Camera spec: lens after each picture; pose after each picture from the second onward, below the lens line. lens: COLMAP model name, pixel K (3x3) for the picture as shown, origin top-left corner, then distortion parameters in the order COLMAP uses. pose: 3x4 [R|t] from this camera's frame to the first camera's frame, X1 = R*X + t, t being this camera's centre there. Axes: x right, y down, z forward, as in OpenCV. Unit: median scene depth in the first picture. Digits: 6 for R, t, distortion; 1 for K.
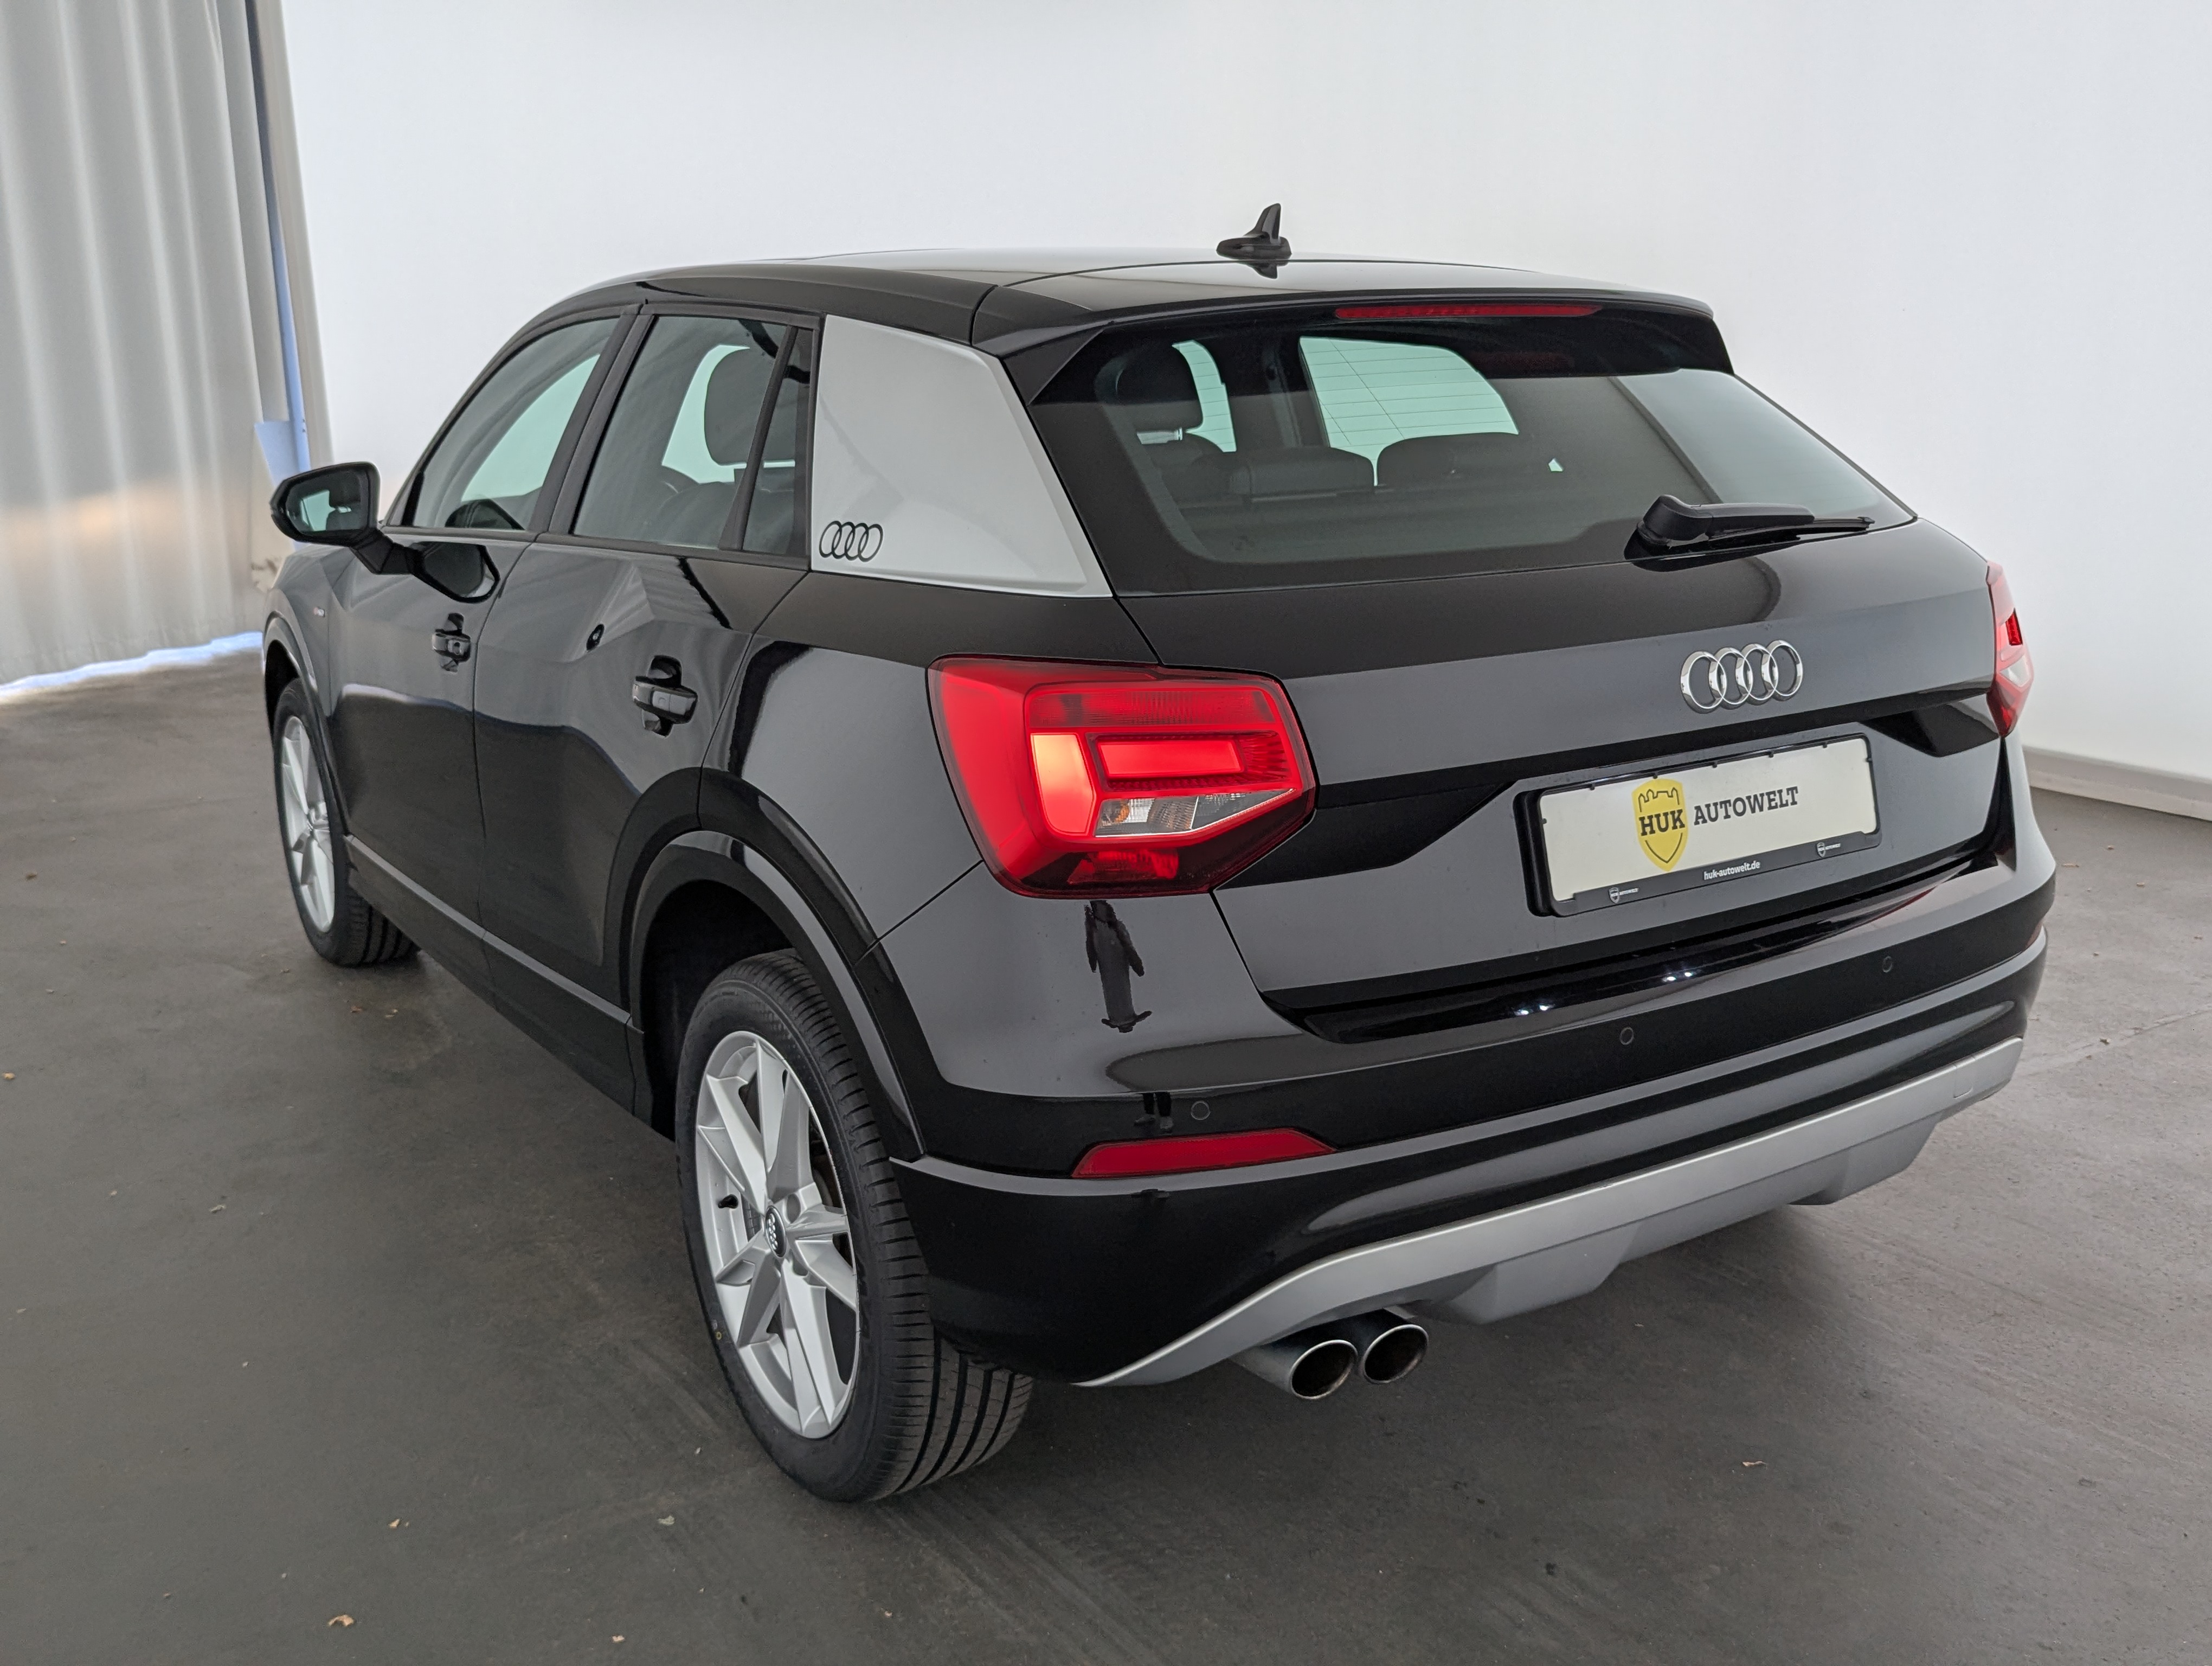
lens RADIAL K [[2024.0, 0, 1097.8], [0, 2024.0, 839.7], [0, 0, 1]] dist [0.025166, 0.000000]
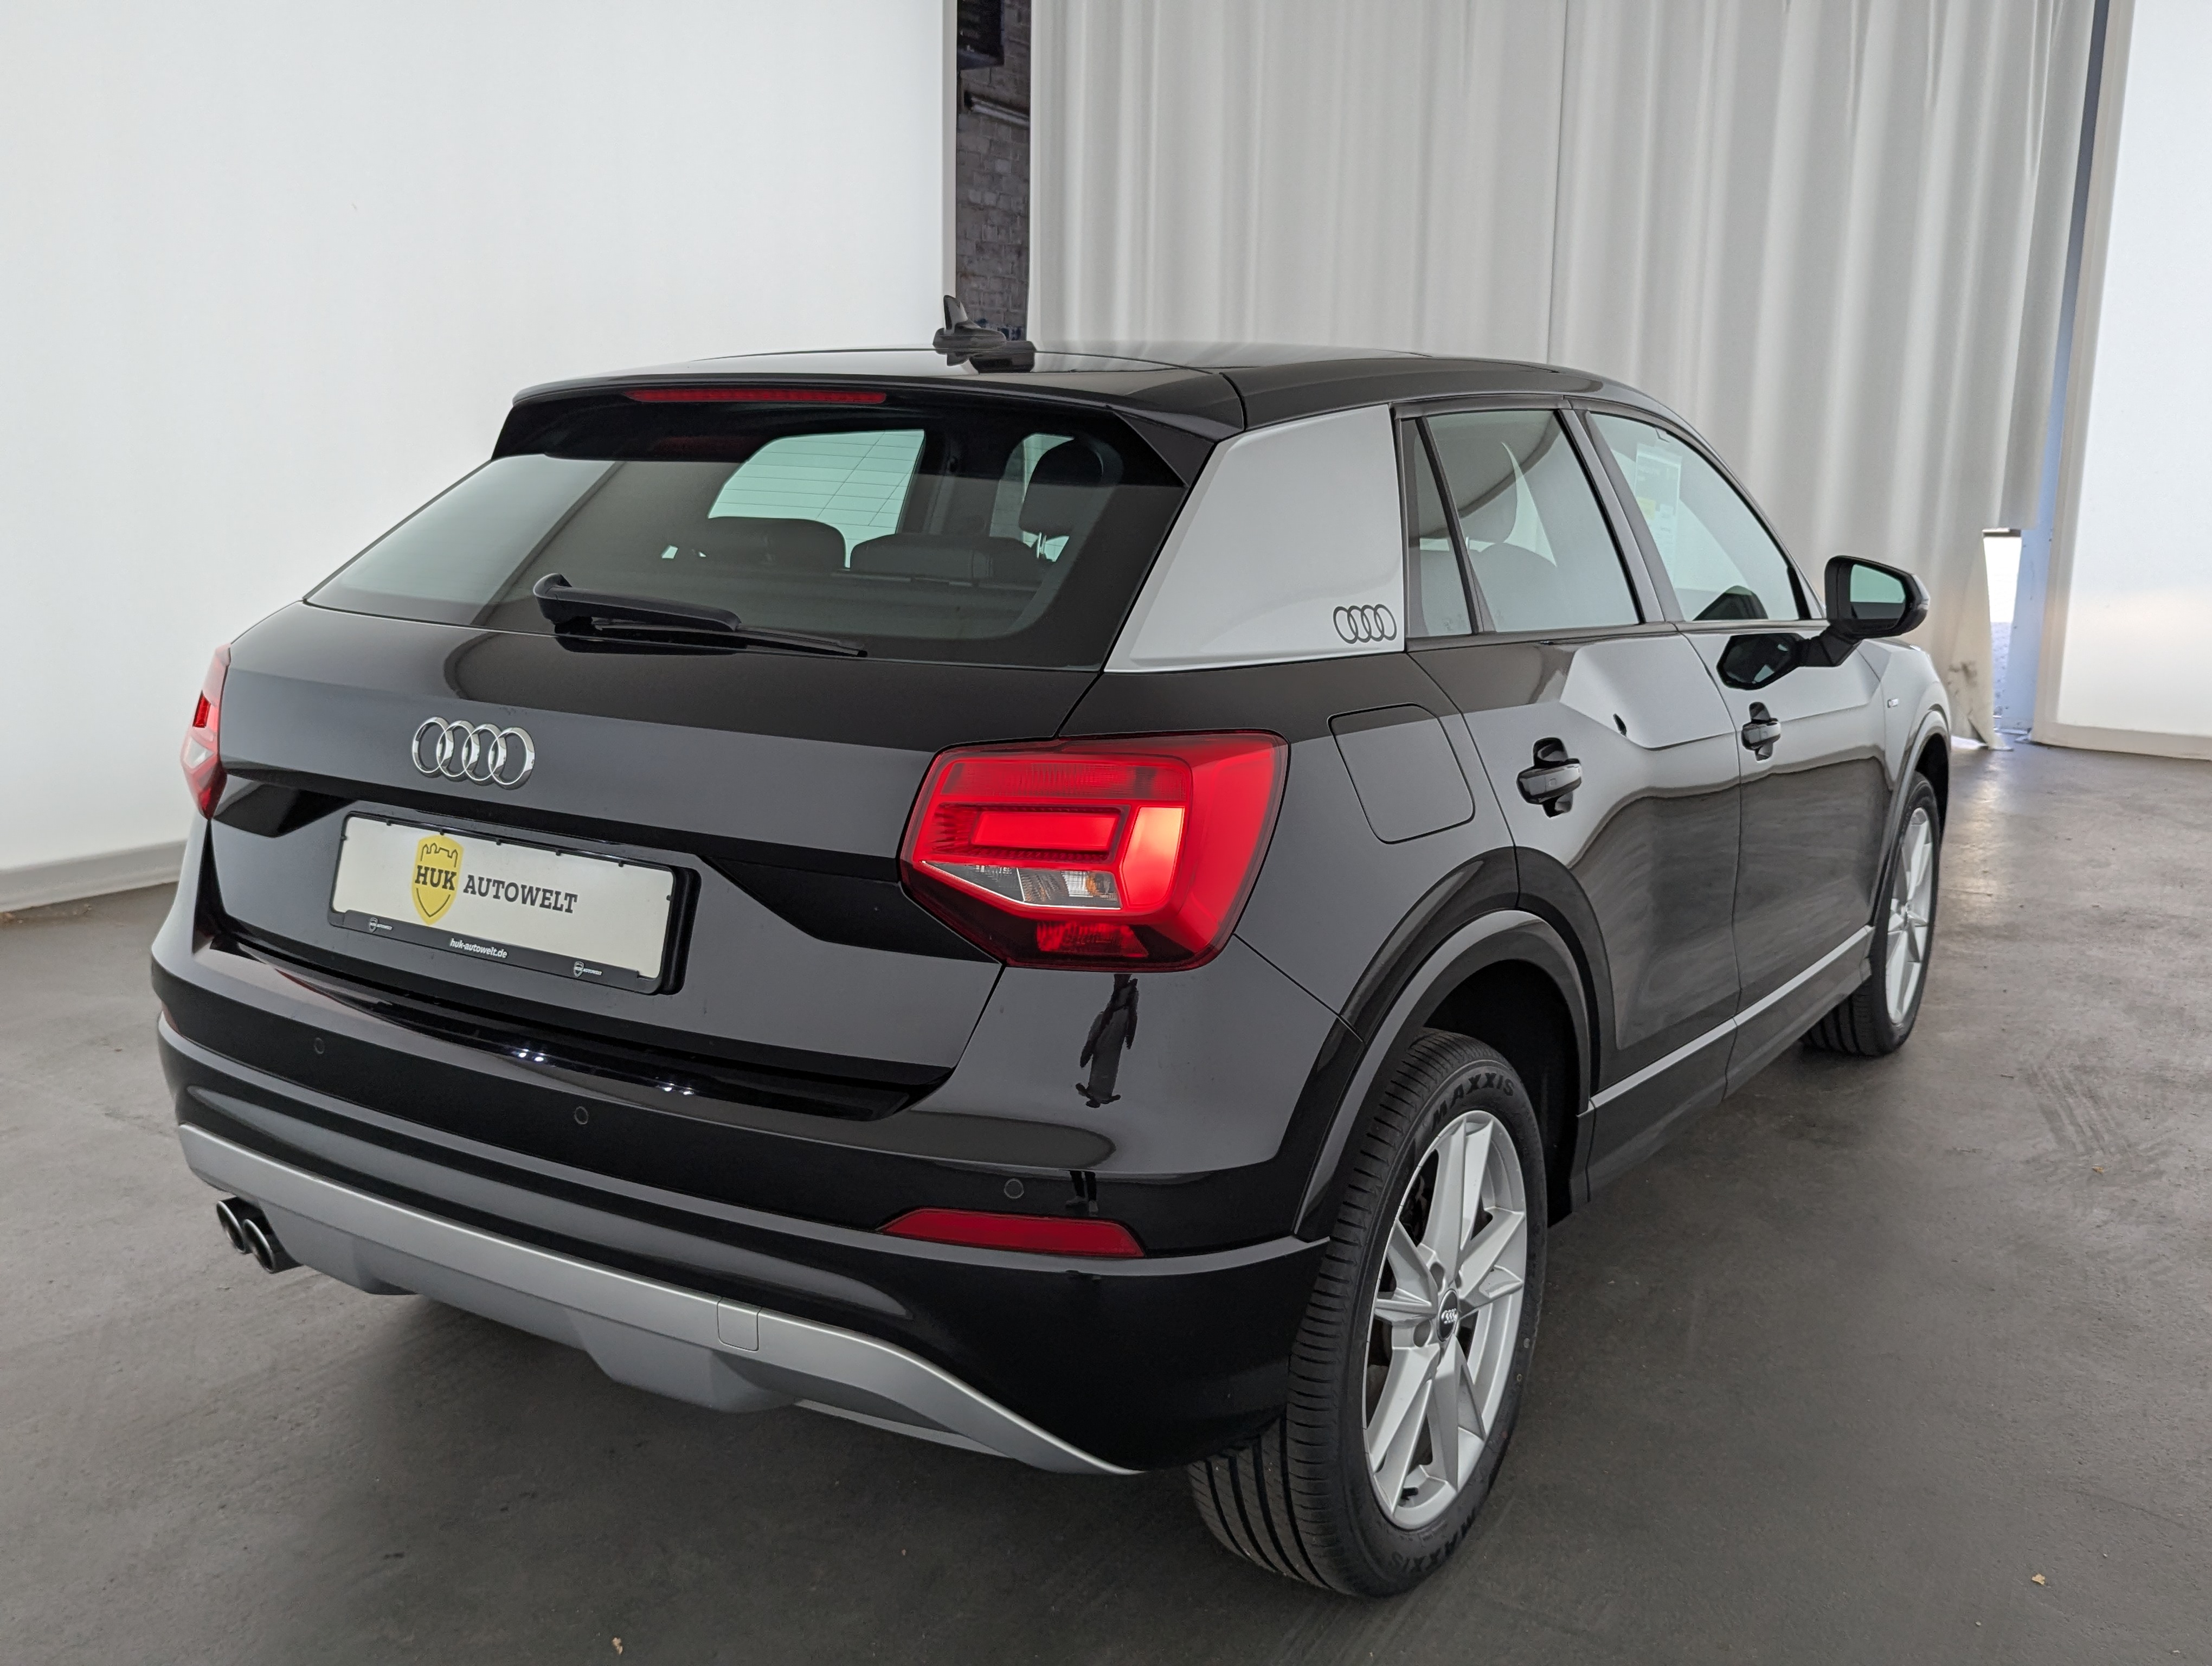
lens RADIAL K [[2024.0, 0, 1107.9], [0, 2024.0, 819.1], [0, 0, 1]] dist [0.025166, 0.000000]
pose [[0.422982, 0.195833, -0.884724, 1.317826], [-0.240442, 0.965624, 0.098786, -0.219432], [0.873656, 0.170940, 0.455528, 0.814831]]
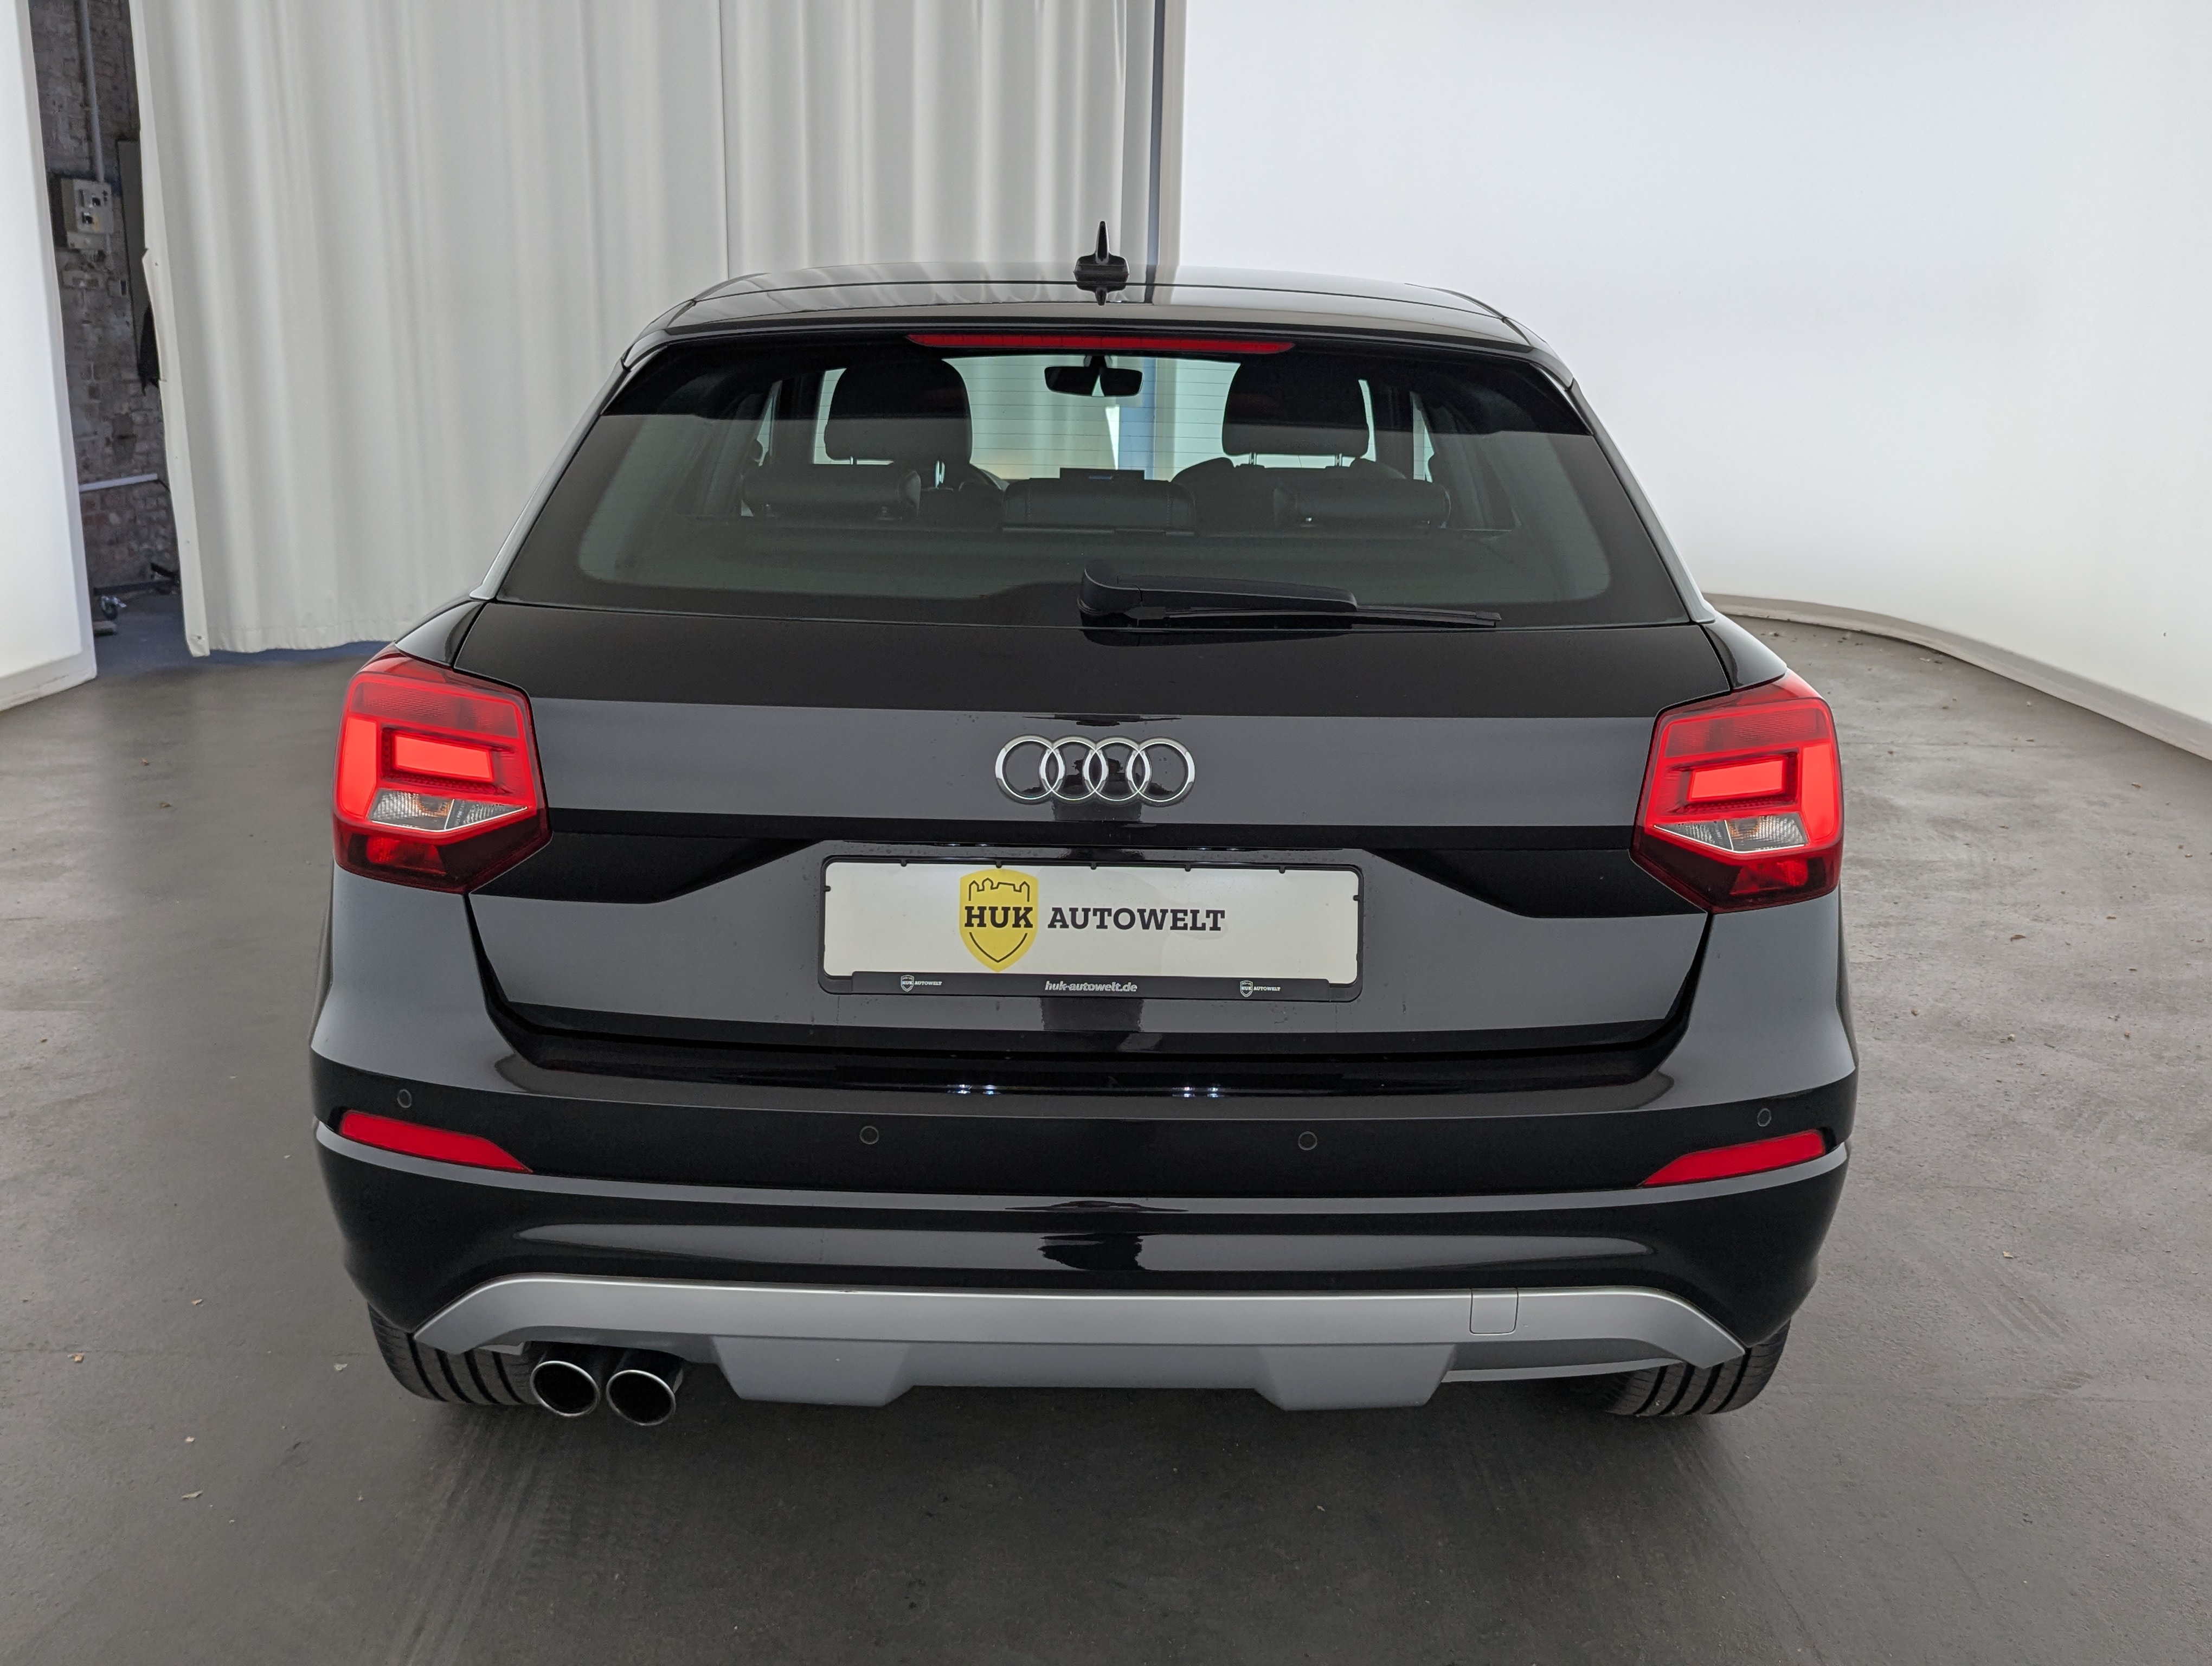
lens RADIAL K [[2024.0, 0, 1107.5], [0, 2024.0, 828.7], [0, 0, 1]] dist [0.025166, 0.000000]
pose [[0.844590, 0.158967, -0.511270, 0.765557], [-0.161550, 0.986065, 0.039720, -0.089929], [0.510460, 0.049049, 0.858502, 0.246825]]
